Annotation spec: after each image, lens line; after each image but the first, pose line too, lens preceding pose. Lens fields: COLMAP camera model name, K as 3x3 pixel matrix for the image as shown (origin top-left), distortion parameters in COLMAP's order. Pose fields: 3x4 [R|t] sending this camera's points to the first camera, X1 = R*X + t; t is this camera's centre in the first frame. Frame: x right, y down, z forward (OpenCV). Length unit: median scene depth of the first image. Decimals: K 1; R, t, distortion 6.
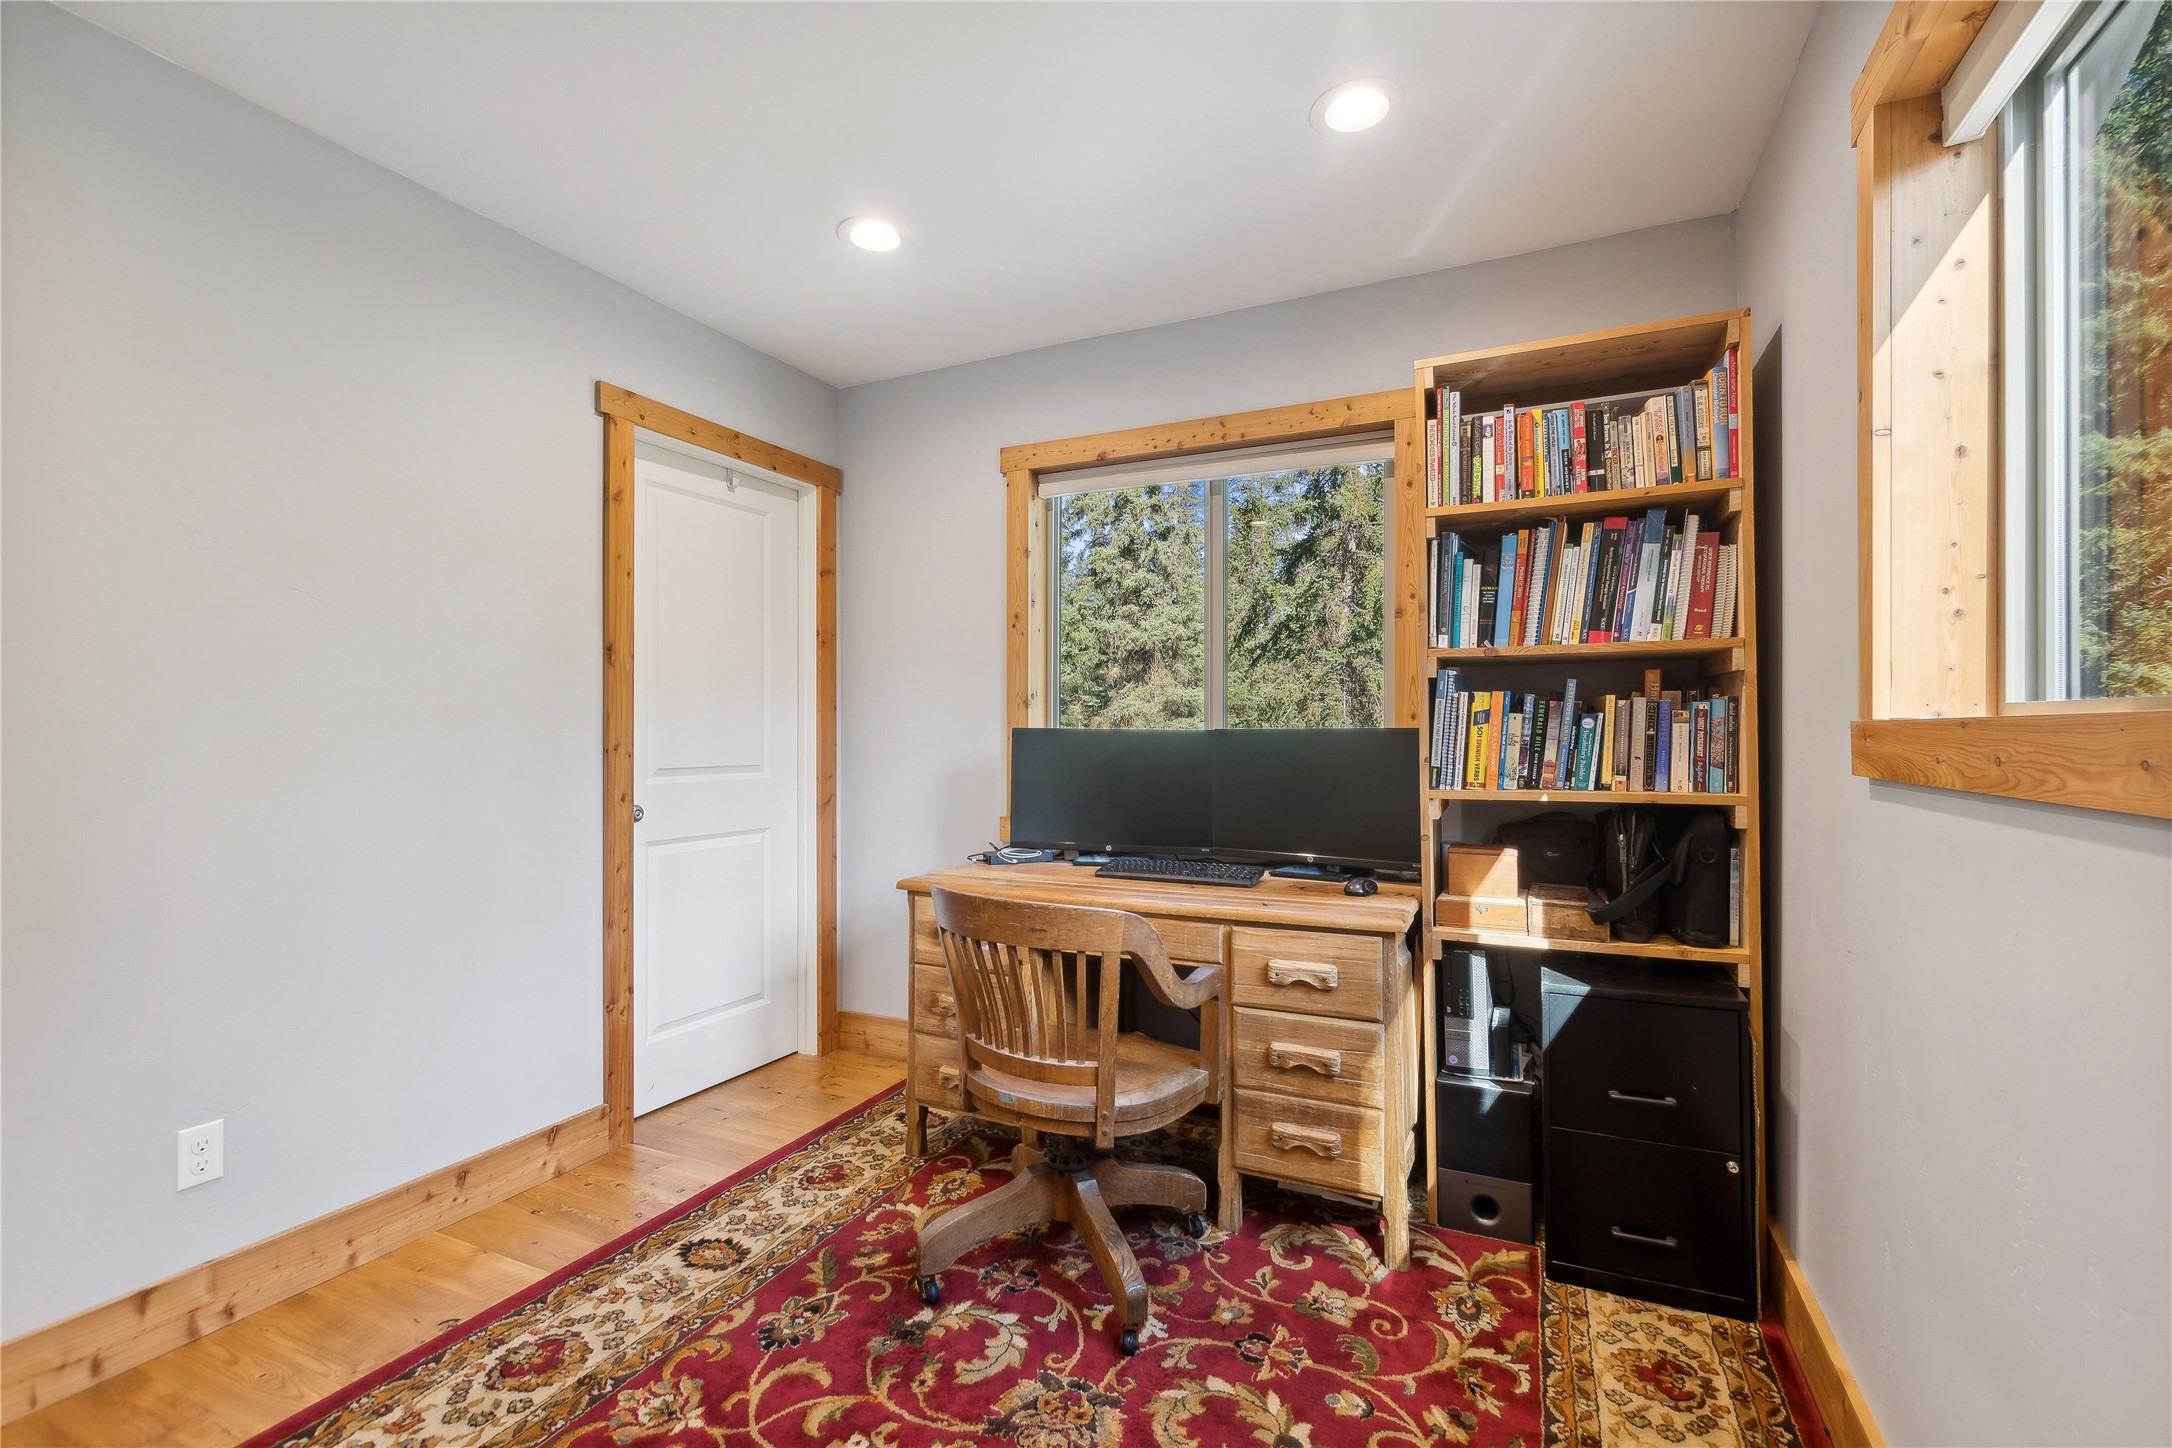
lens RADIAL K [[965.6, 0, 1100.7], [0, 965.6, 736.7], [0, 0, 1]] dist [0.001468, -0.000310]
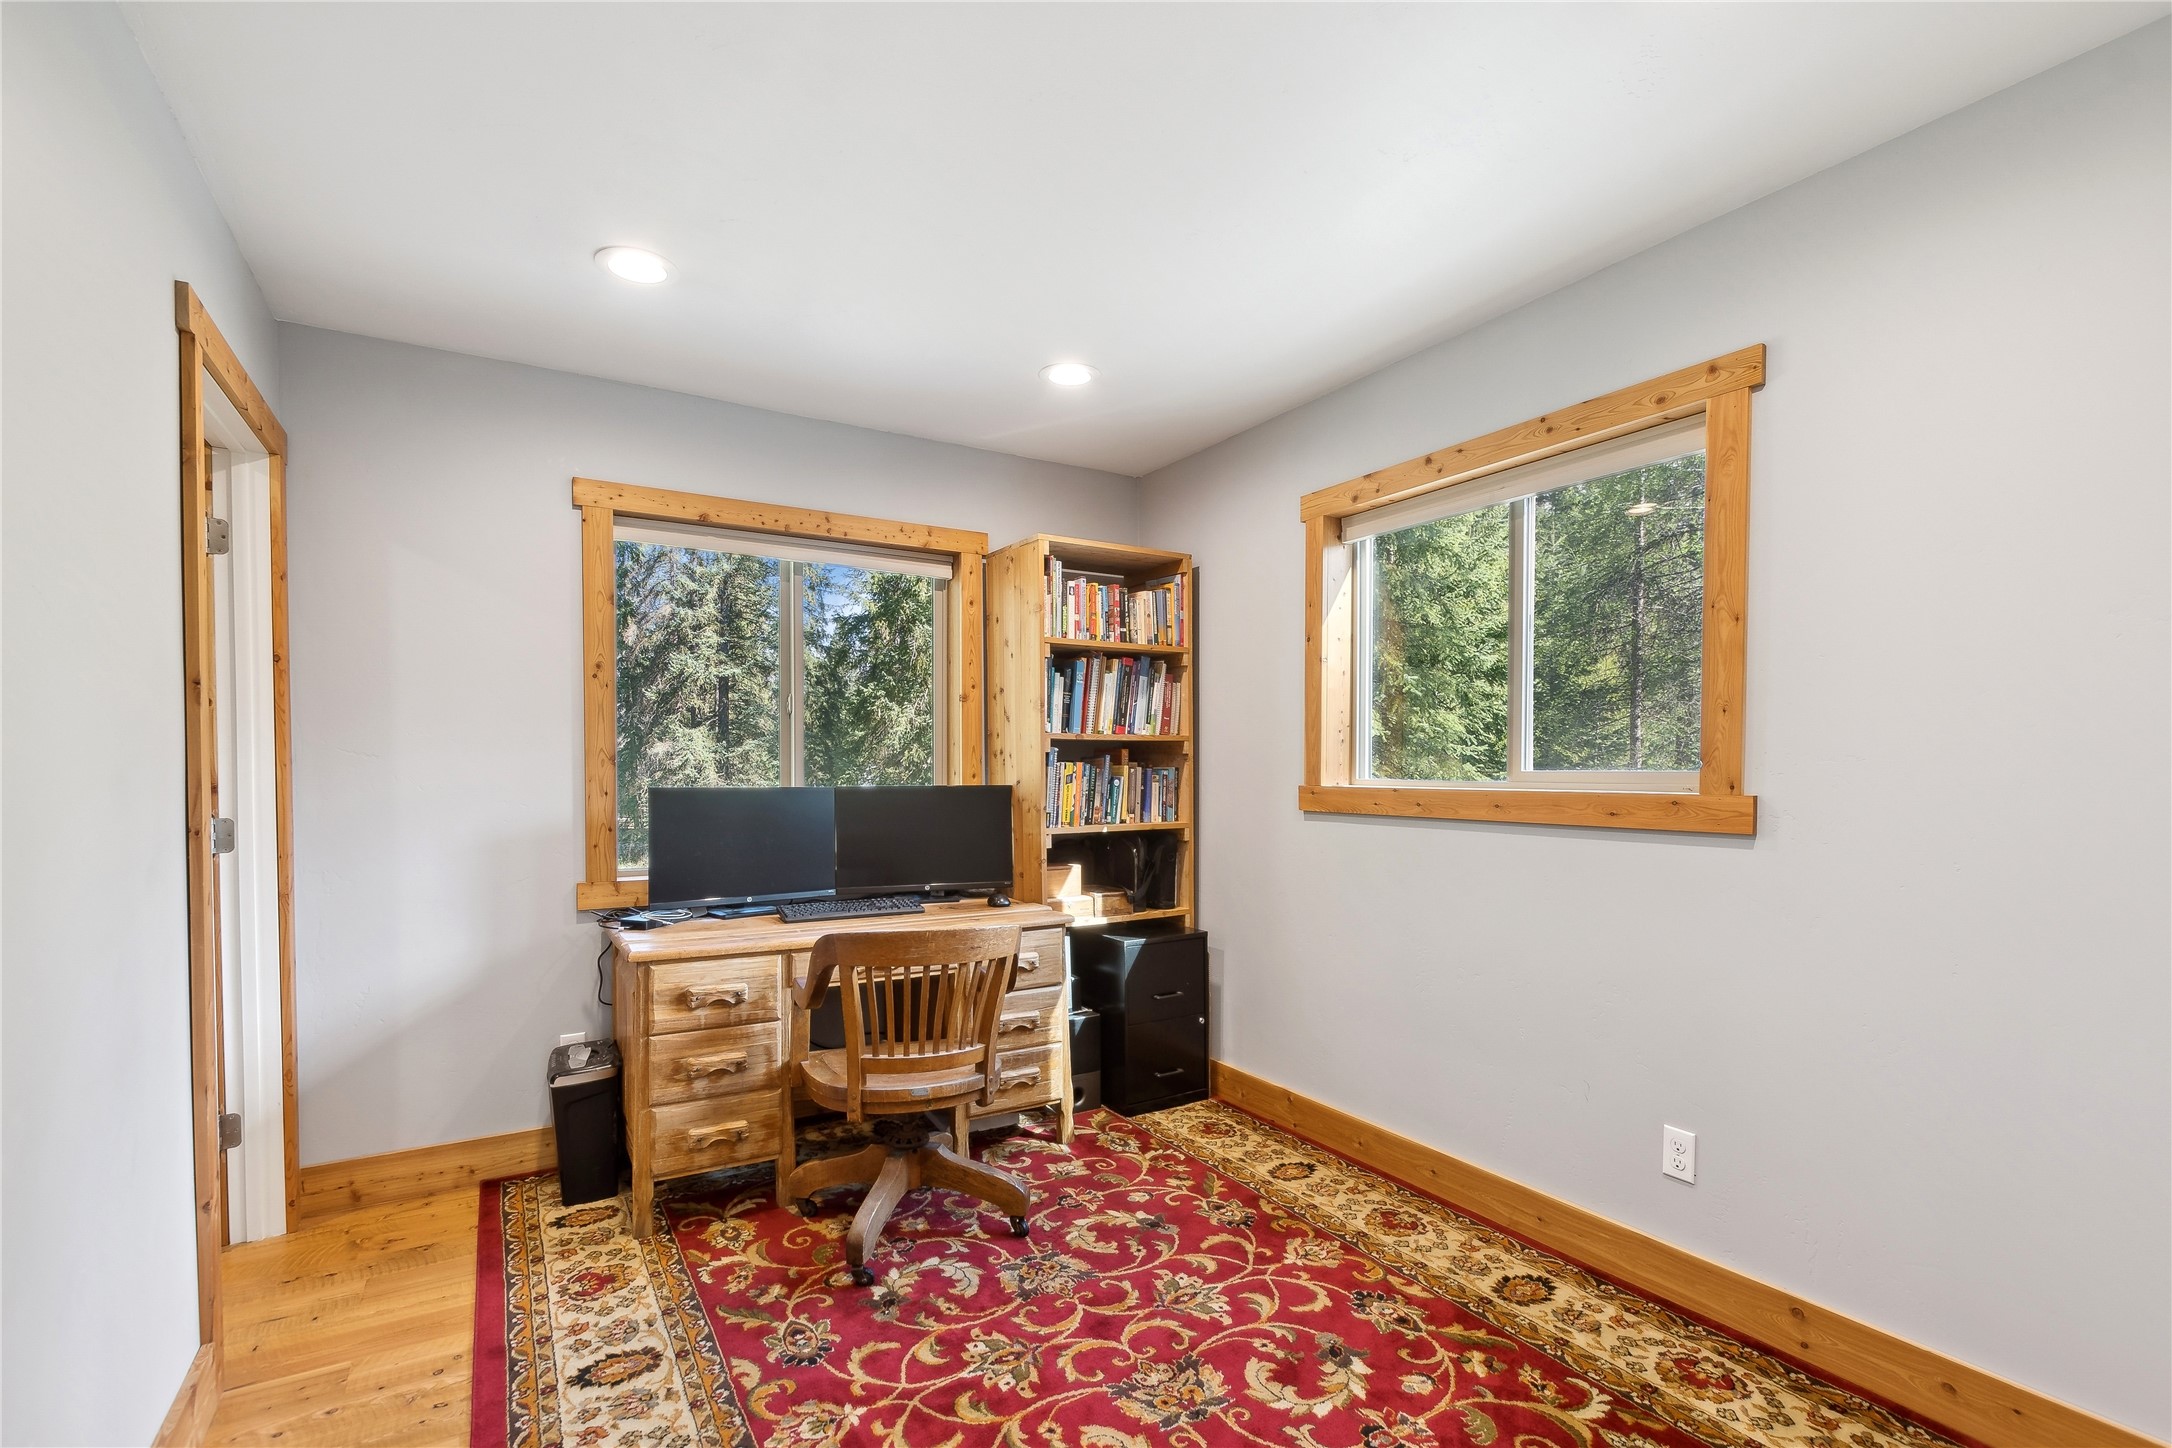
lens RADIAL K [[982.3, 0, 1150.8], [0, 982.3, 802.0], [0, 0, 1]] dist [-0.001503, -0.000283]
pose [[0.525448, -0.027824, 0.850371, -0.891686], [0.000482, 0.999475, 0.032405, -0.035557], [-0.850826, -0.016617, 0.525185, 0.079861]]
